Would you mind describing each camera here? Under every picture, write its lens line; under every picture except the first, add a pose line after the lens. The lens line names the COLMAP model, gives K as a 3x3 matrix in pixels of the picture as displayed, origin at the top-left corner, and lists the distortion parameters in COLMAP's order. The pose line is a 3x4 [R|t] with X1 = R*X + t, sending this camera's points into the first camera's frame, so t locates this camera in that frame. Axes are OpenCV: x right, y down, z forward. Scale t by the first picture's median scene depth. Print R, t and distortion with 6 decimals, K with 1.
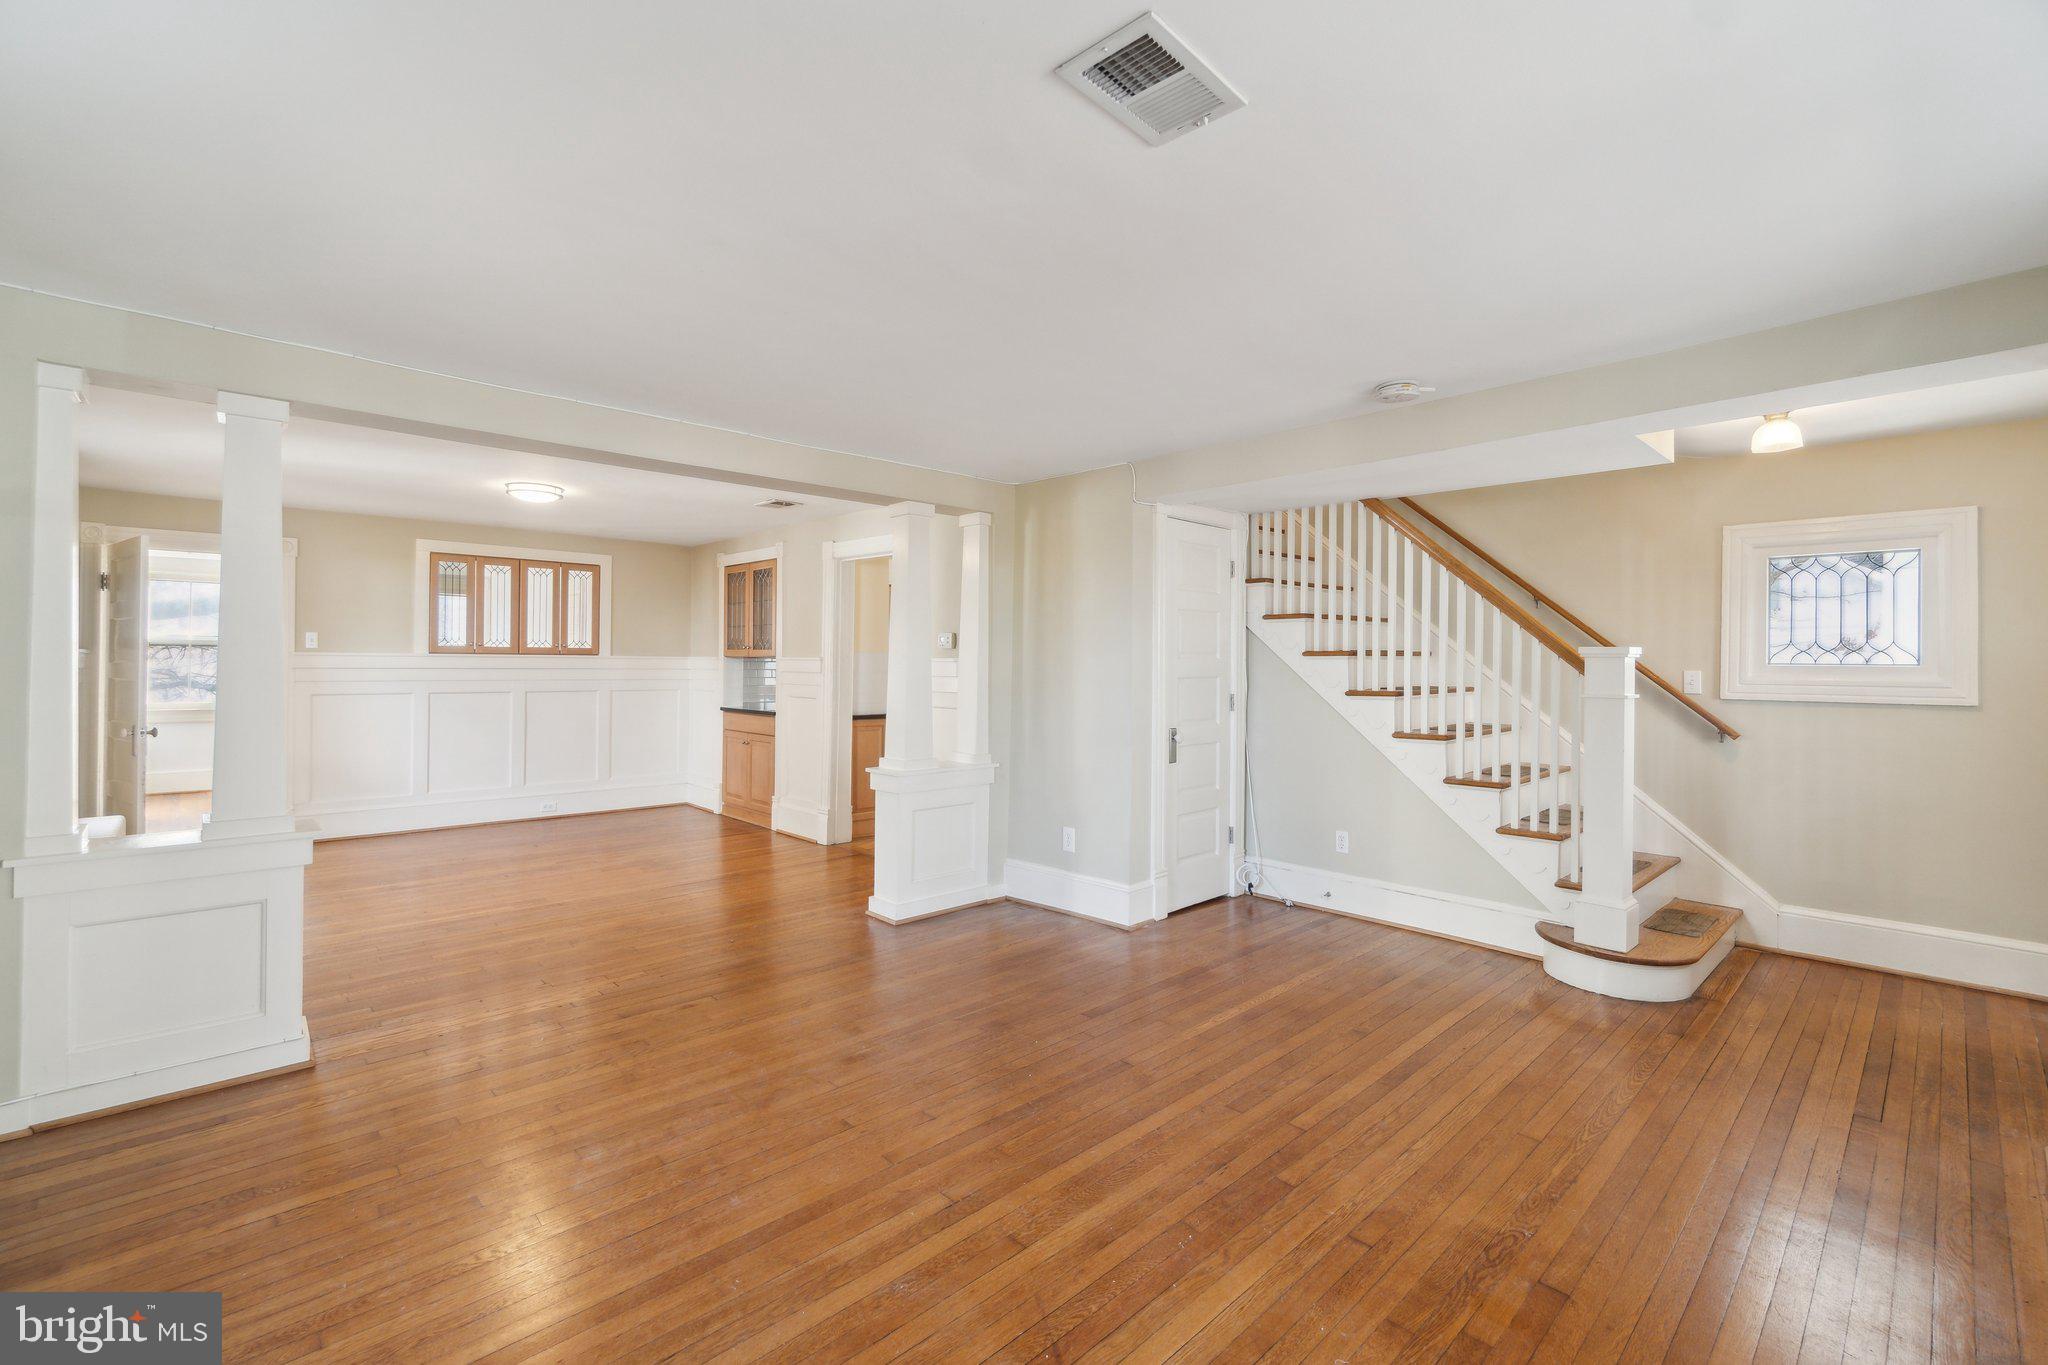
lens RADIAL K [[883.0, 0, 1002.2], [0, 883.0, 669.3], [0, 0, 1]] dist [-0.002124, -0.000286]
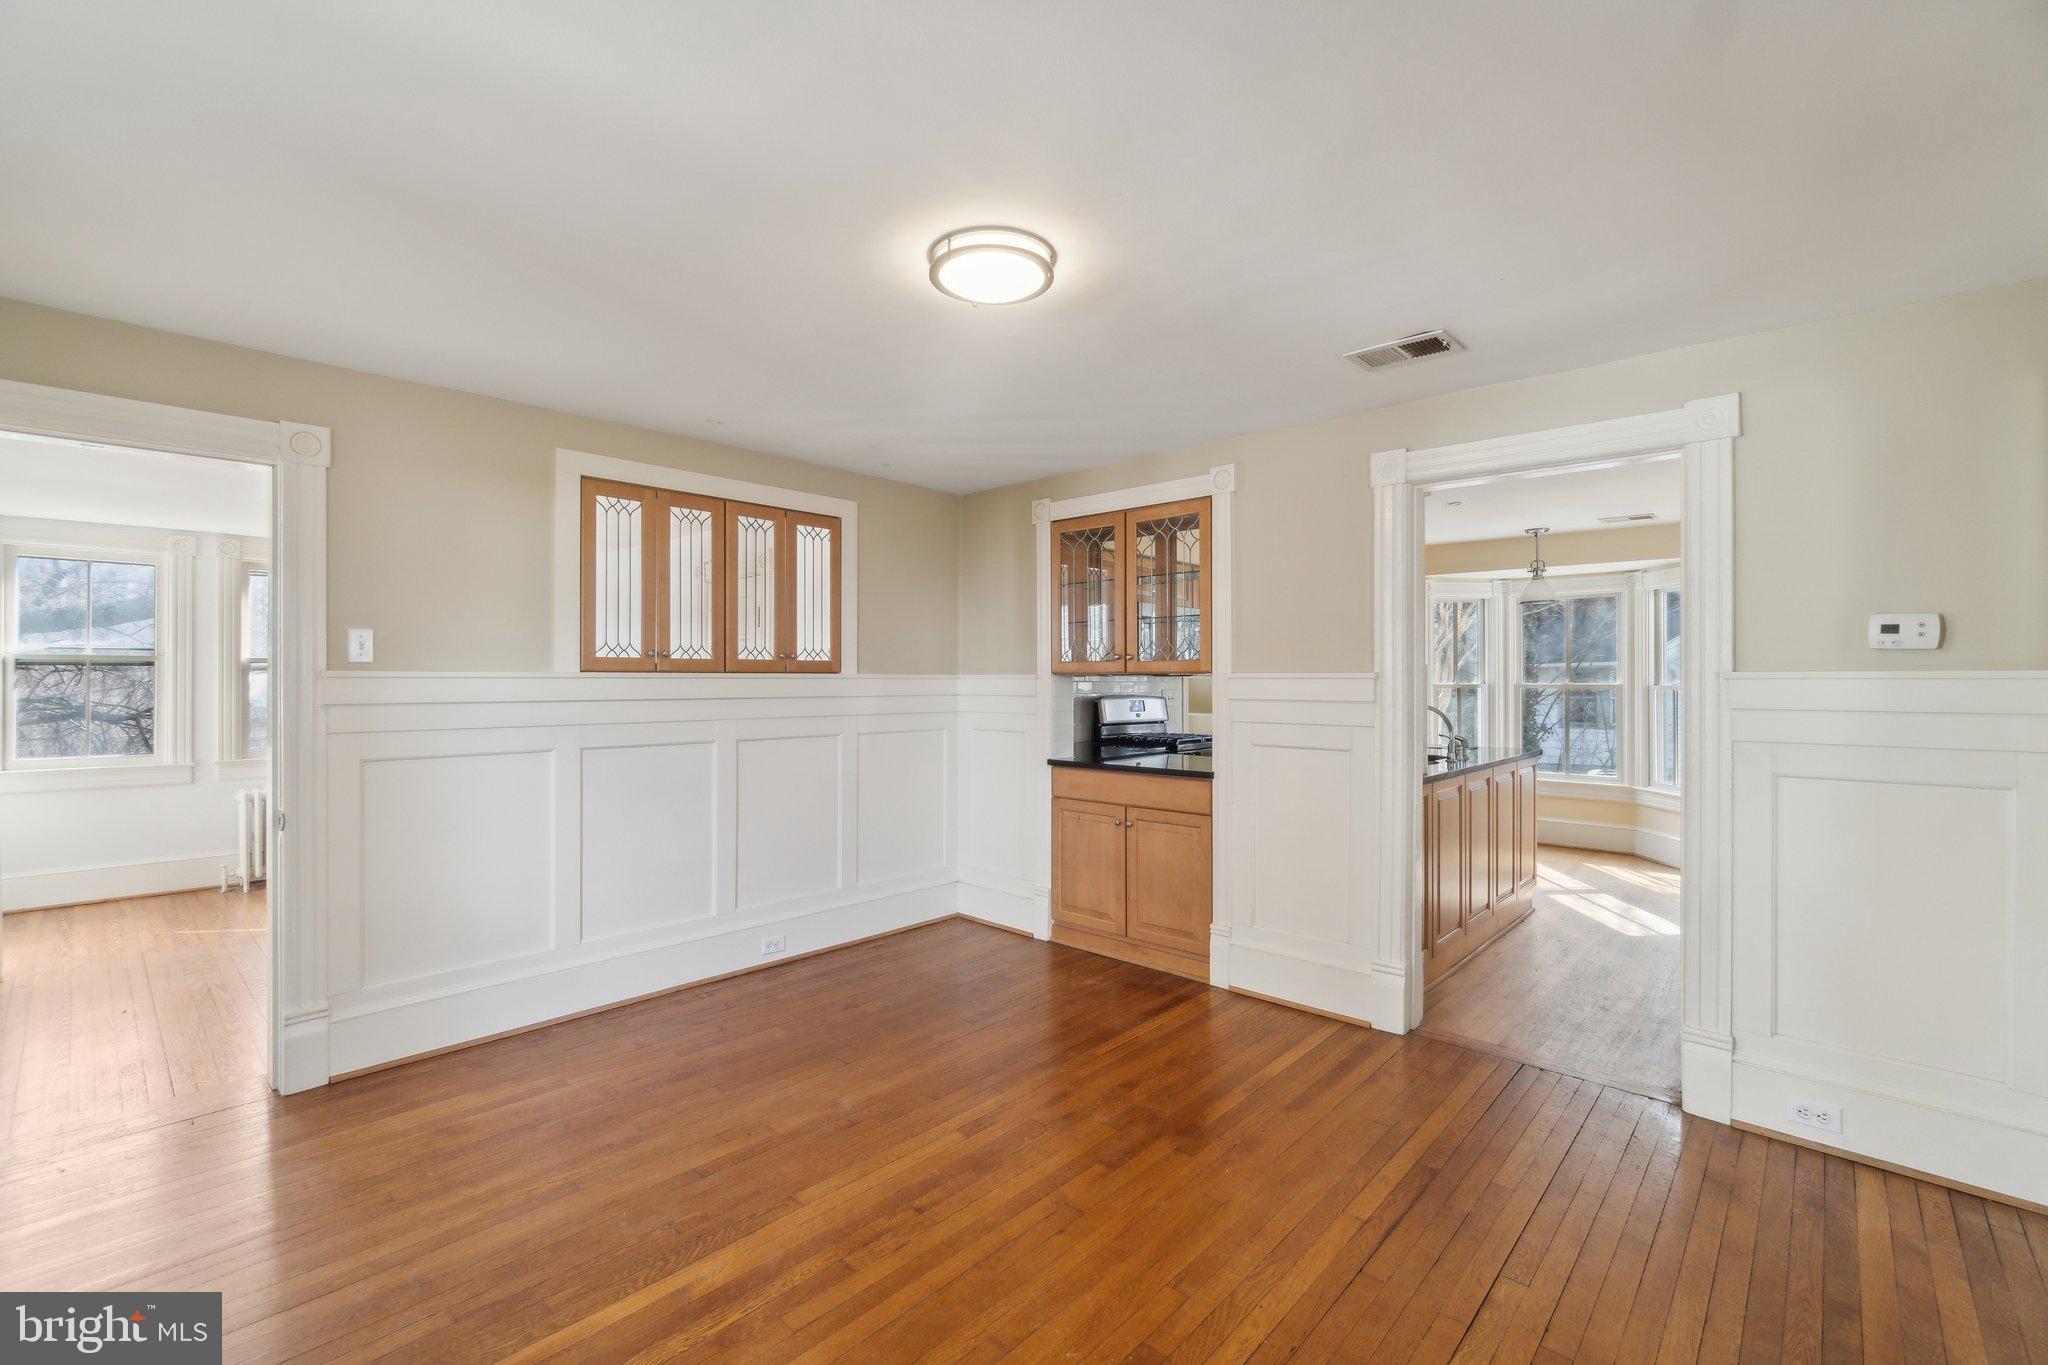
lens RADIAL K [[875.2, 0, 1001.8], [0, 875.2, 684.7], [0, 0, 1]] dist [-0.000727, -0.000114]
pose [[0.997981, -0.009126, 0.062858, -0.399014], [0.009277, 0.999955, -0.002107, -0.006277], [-0.062835, 0.002686, 0.998020, 0.432317]]
